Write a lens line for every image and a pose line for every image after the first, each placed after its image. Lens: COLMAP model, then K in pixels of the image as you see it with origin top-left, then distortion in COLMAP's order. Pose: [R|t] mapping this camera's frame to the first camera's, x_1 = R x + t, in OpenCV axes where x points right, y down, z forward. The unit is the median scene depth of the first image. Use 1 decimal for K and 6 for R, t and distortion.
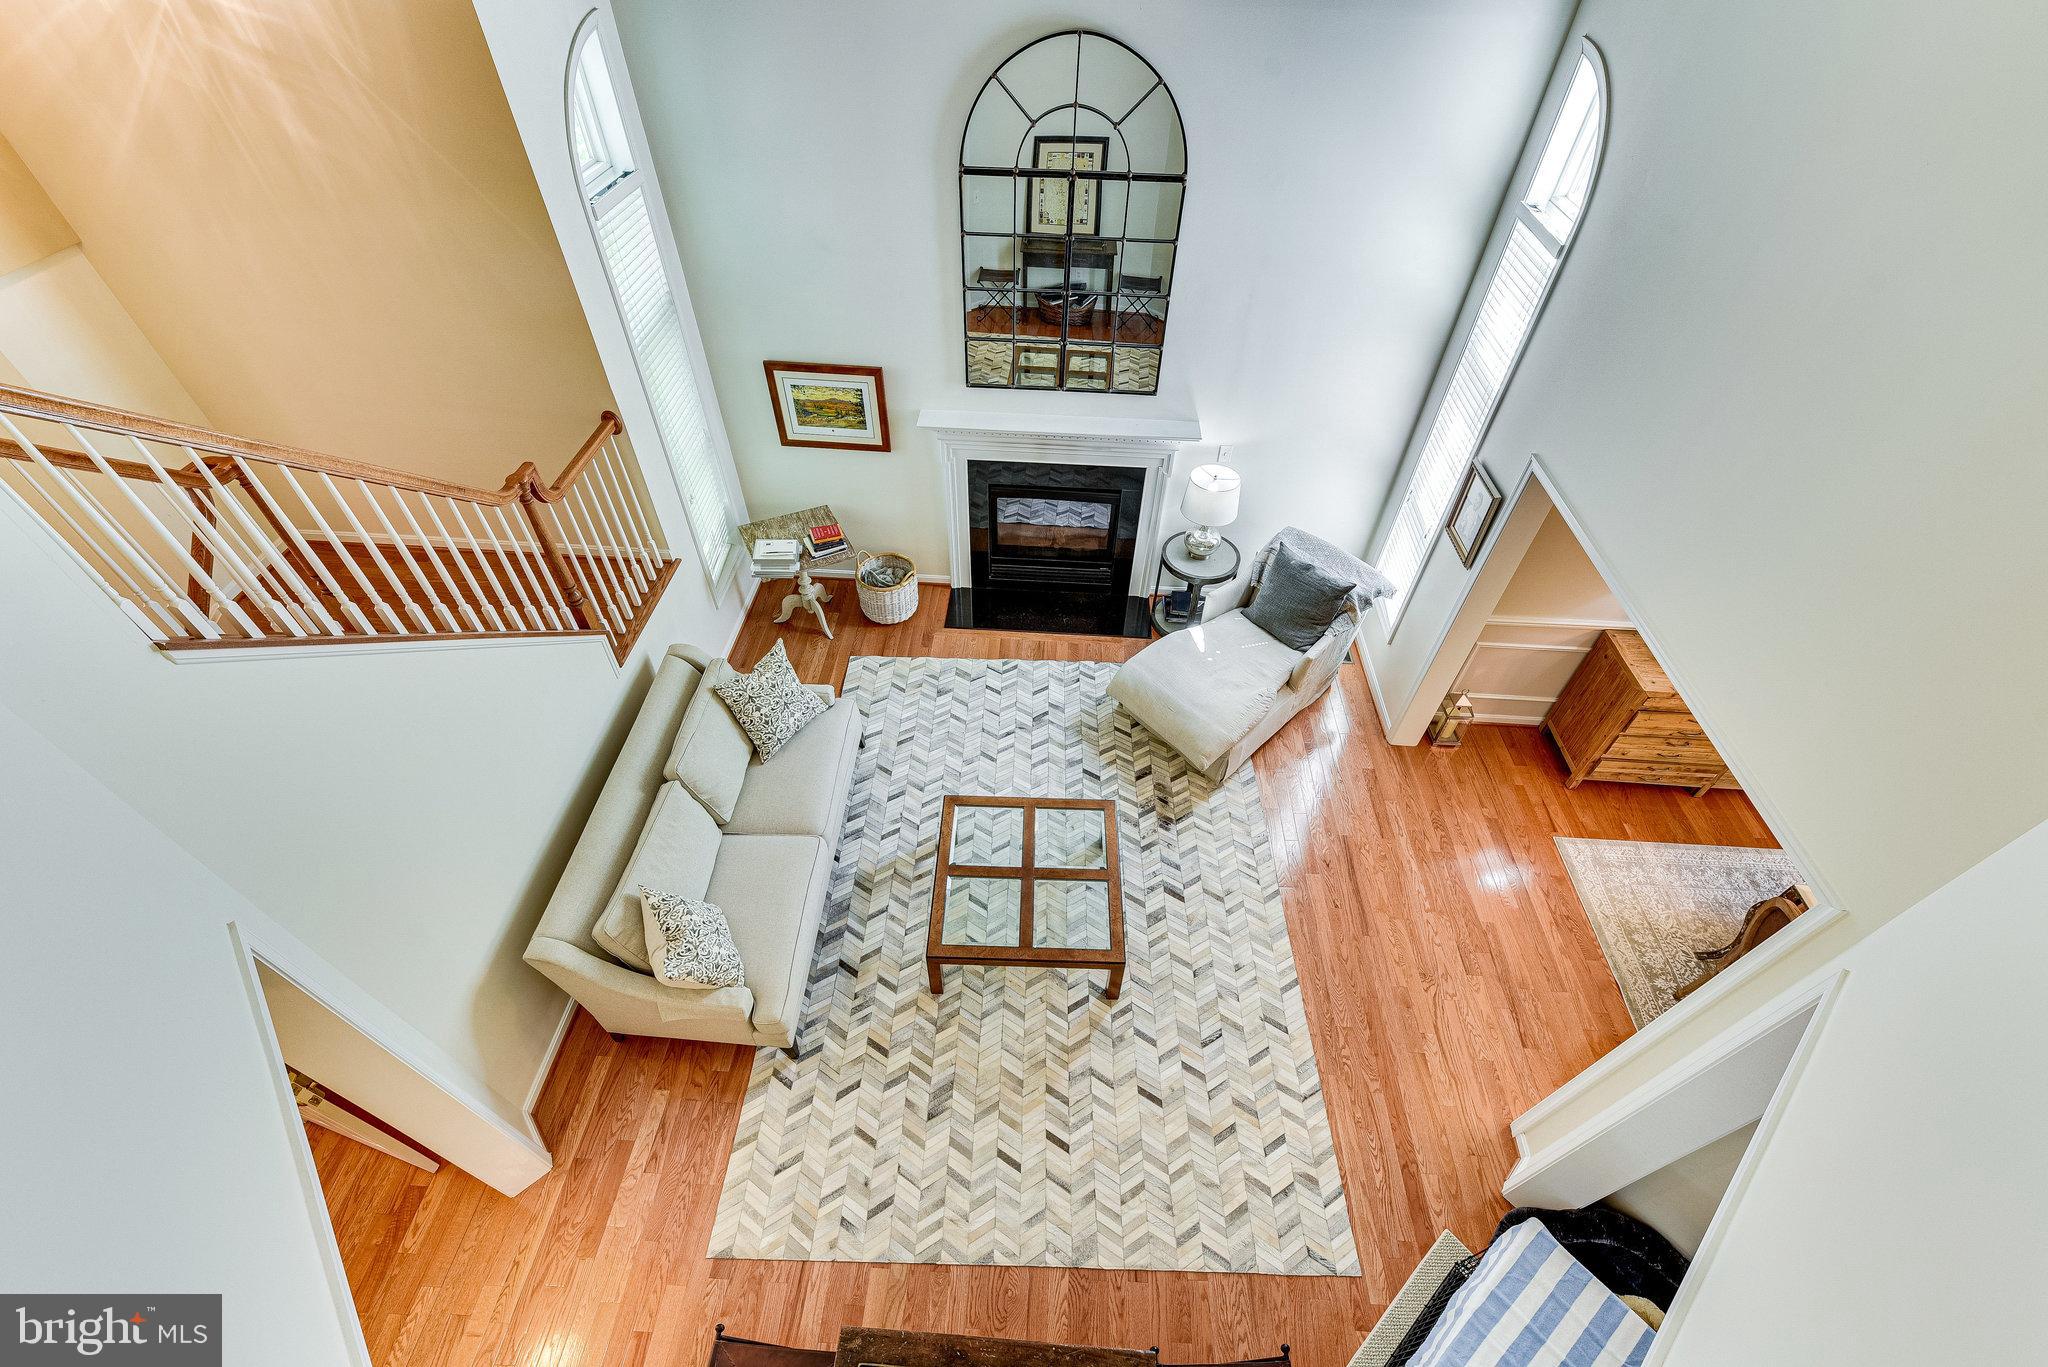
lens RADIAL K [[831.9, 0, 1021.8], [0, 831.9, 687.8], [0, 0, 1]] dist [0.009954, -0.000386]
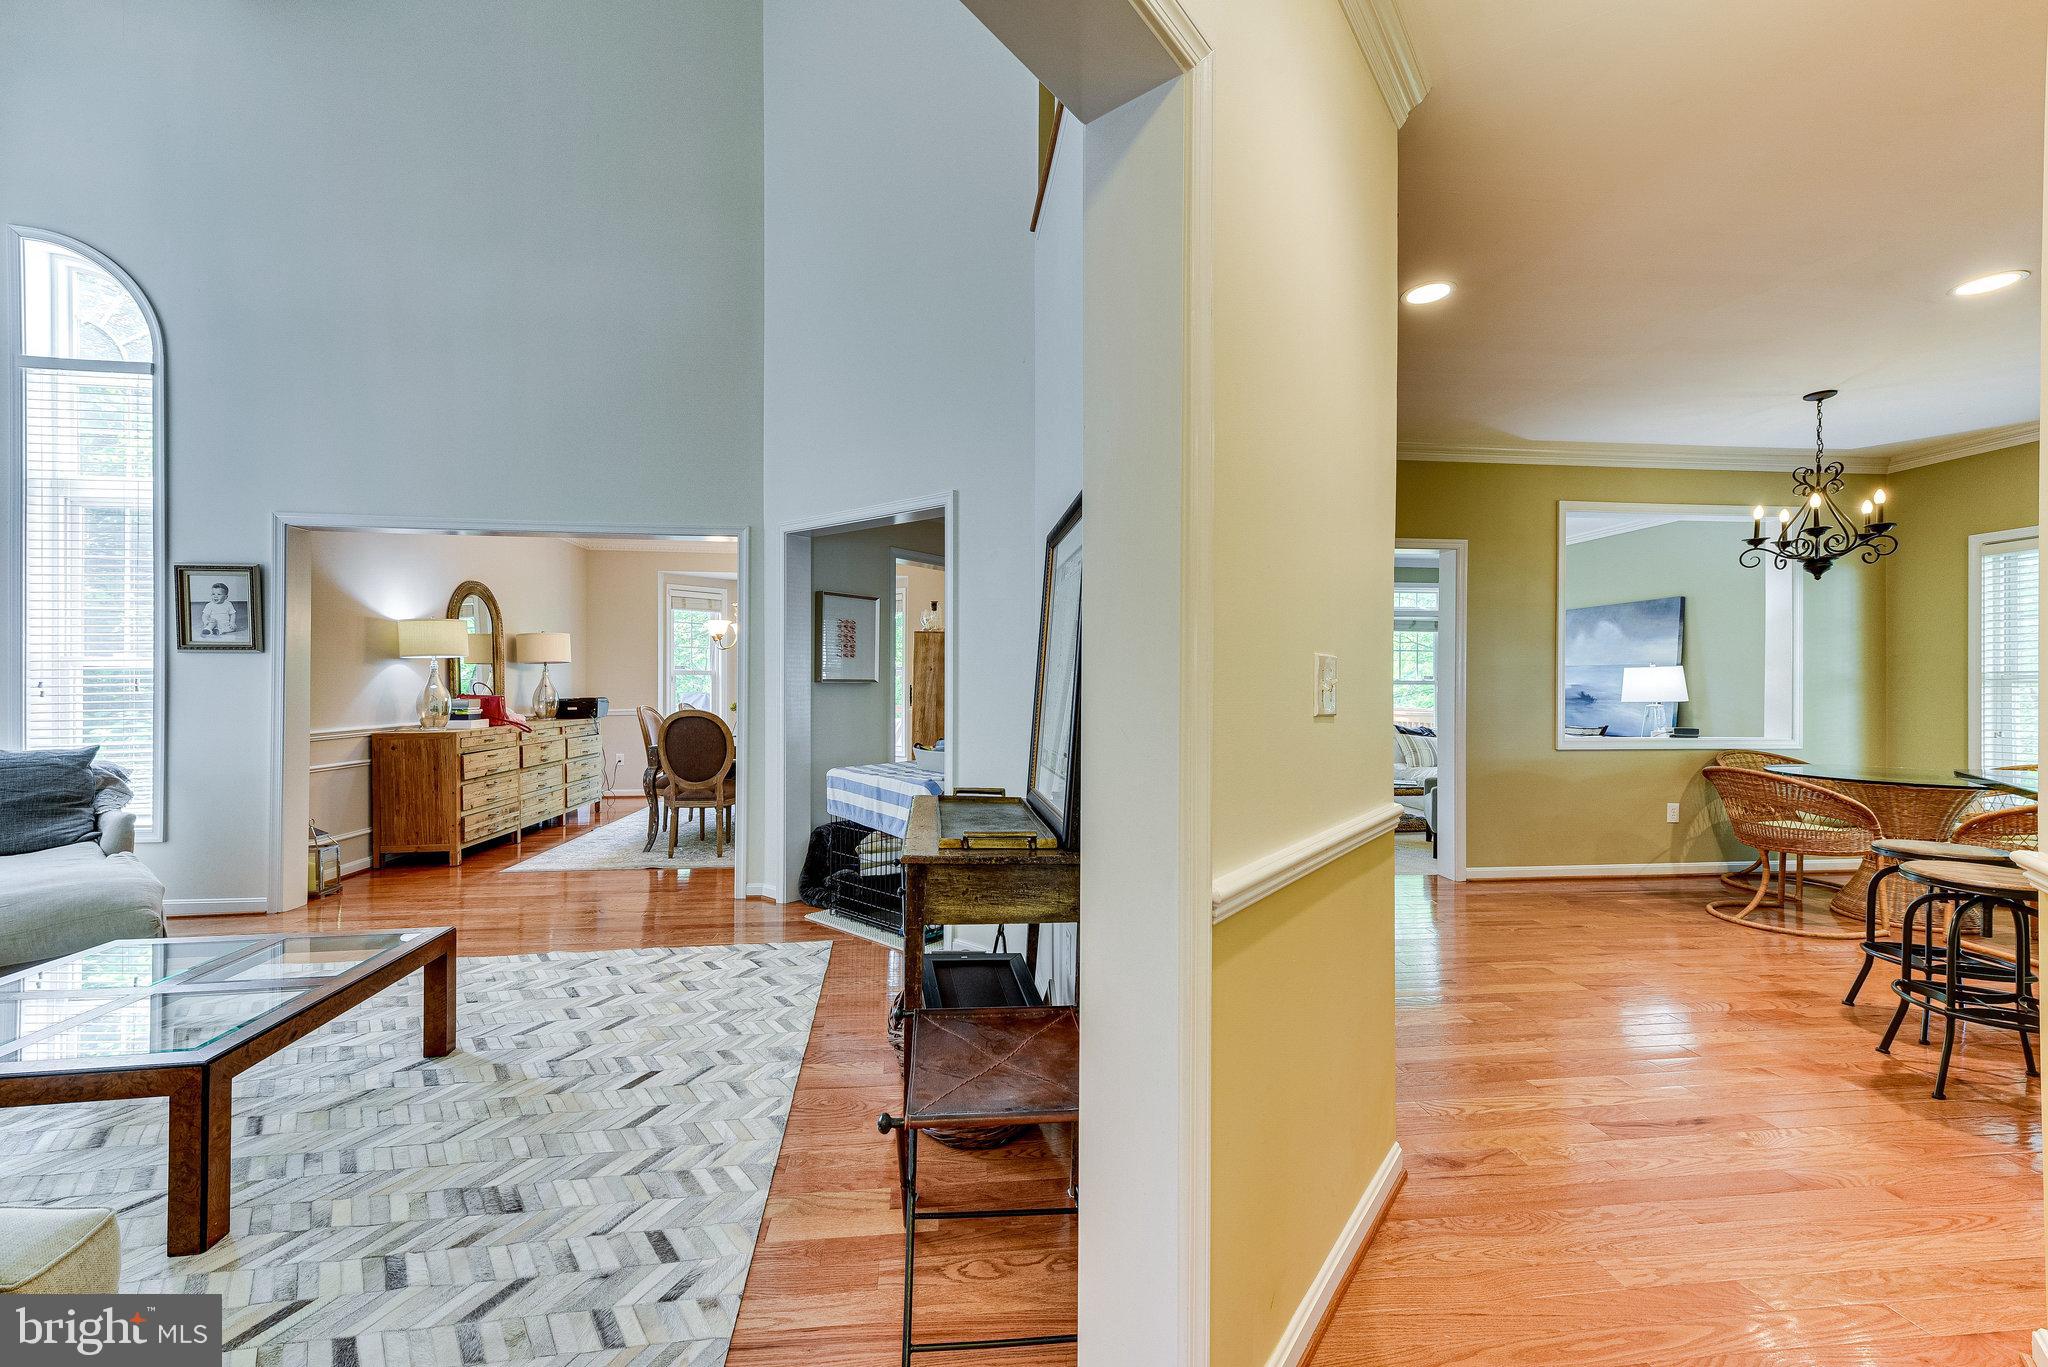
lens RADIAL K [[799.2, 0, 1024.0], [0, 799.2, 683.5], [0, 0, 1]] dist [0.012536, -0.000361]
pose [[-0.175351, -0.010240, 0.984453, -0.484601], [0.707375, 0.694171, 0.133219, 0.343066], [-0.684743, 0.719737, -0.114480, 0.478237]]
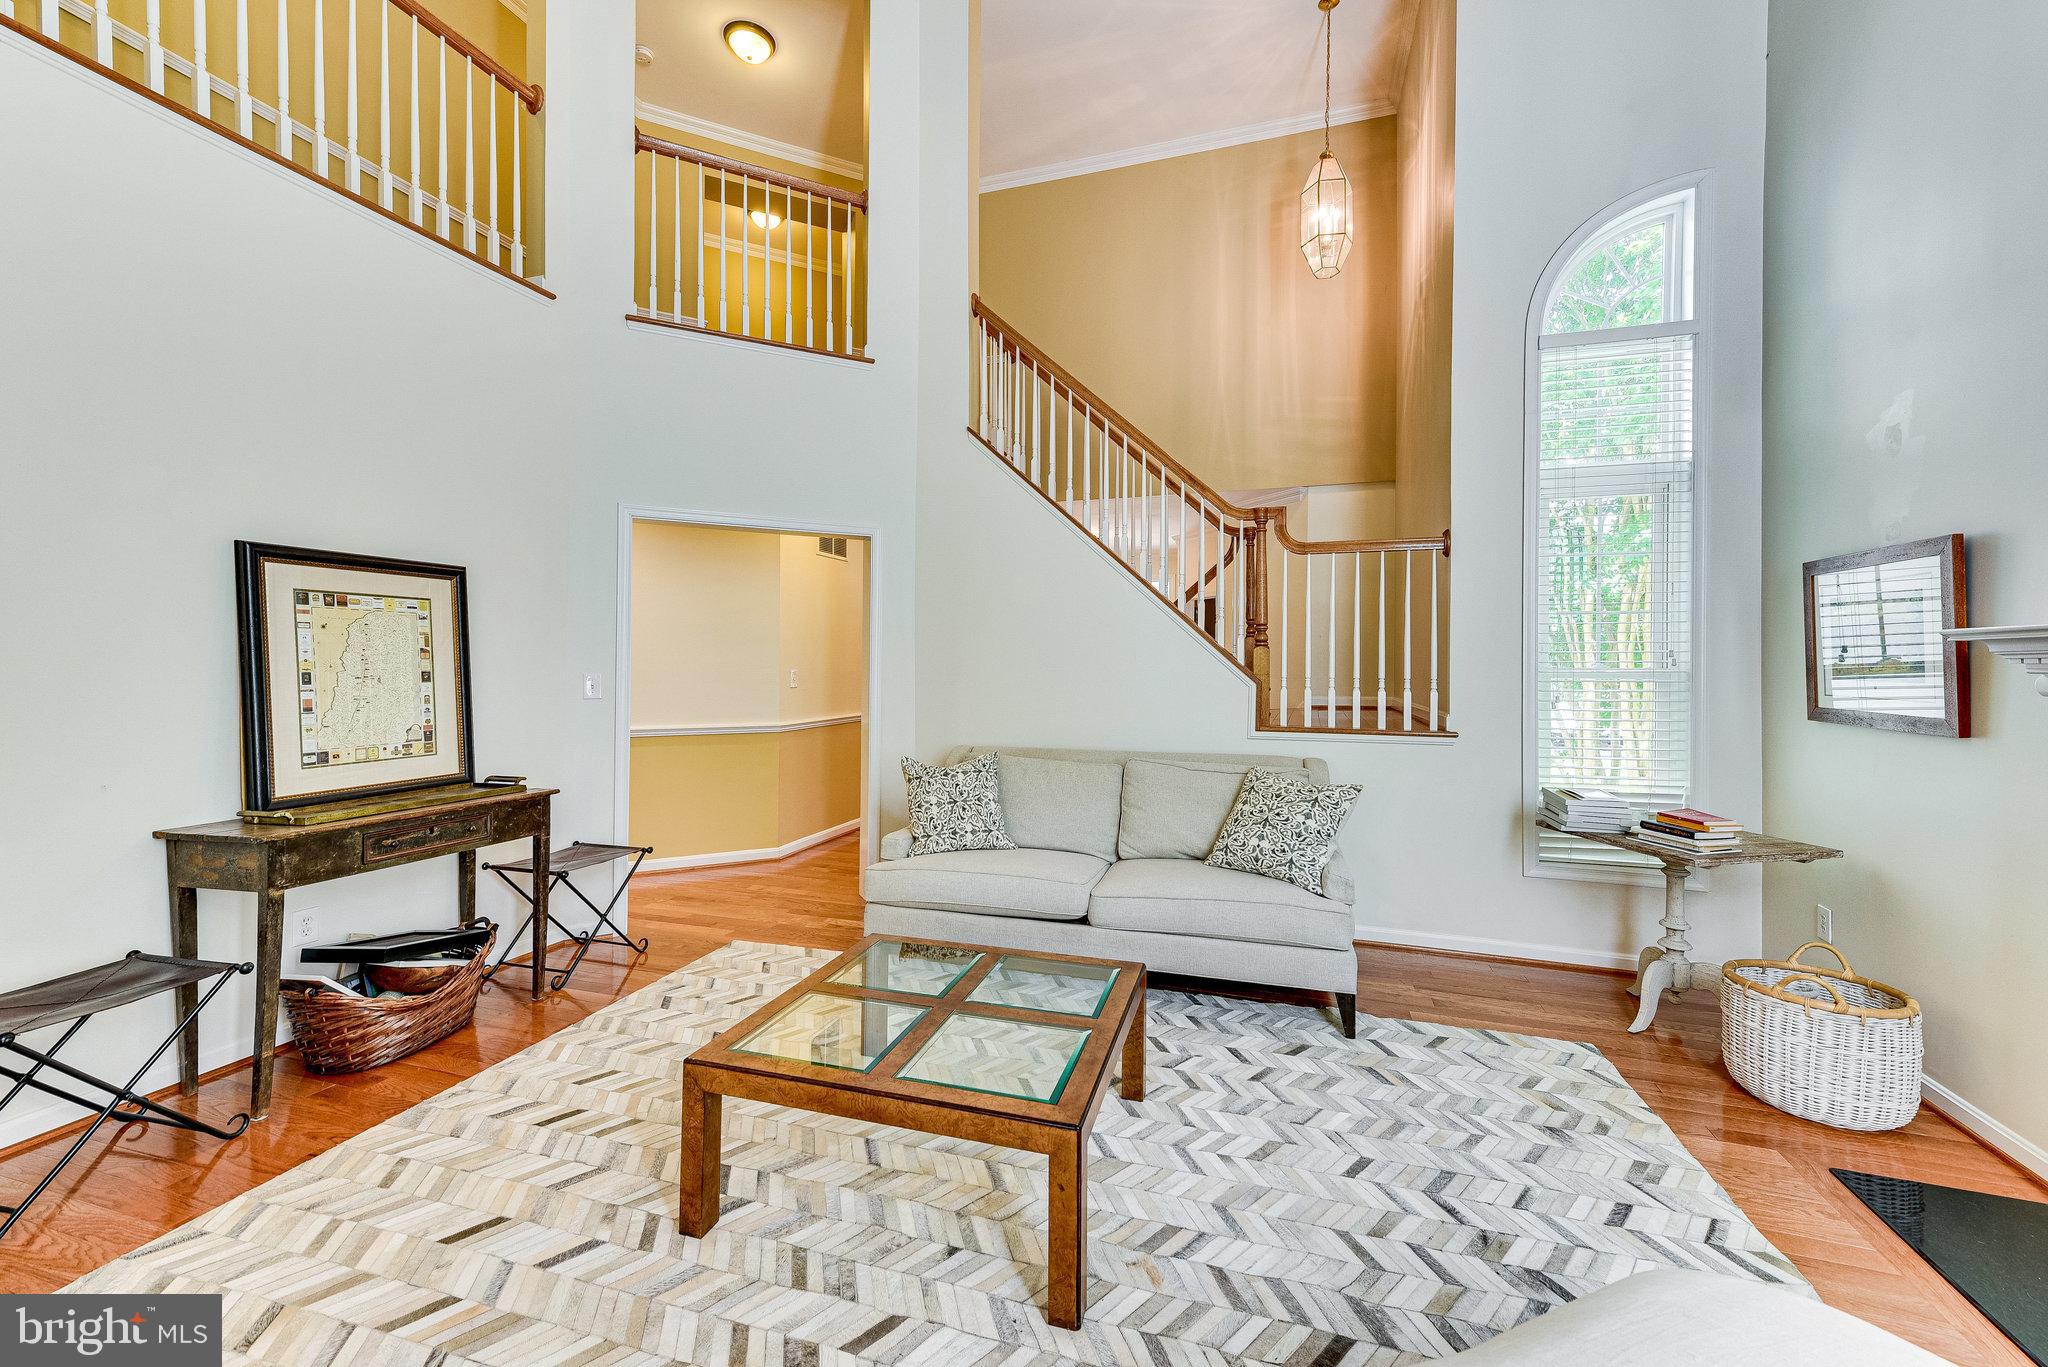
lens RADIAL K [[805.9, 0, 1027.6], [0, 805.9, 652.4], [0, 0, 1]] dist [0.012166, -0.000025]
pose [[-0.253200, -0.031781, -0.966892, 0.430434], [-0.708023, 0.687163, 0.162824, -0.046197], [0.659237, 0.725808, -0.196491, 0.829781]]
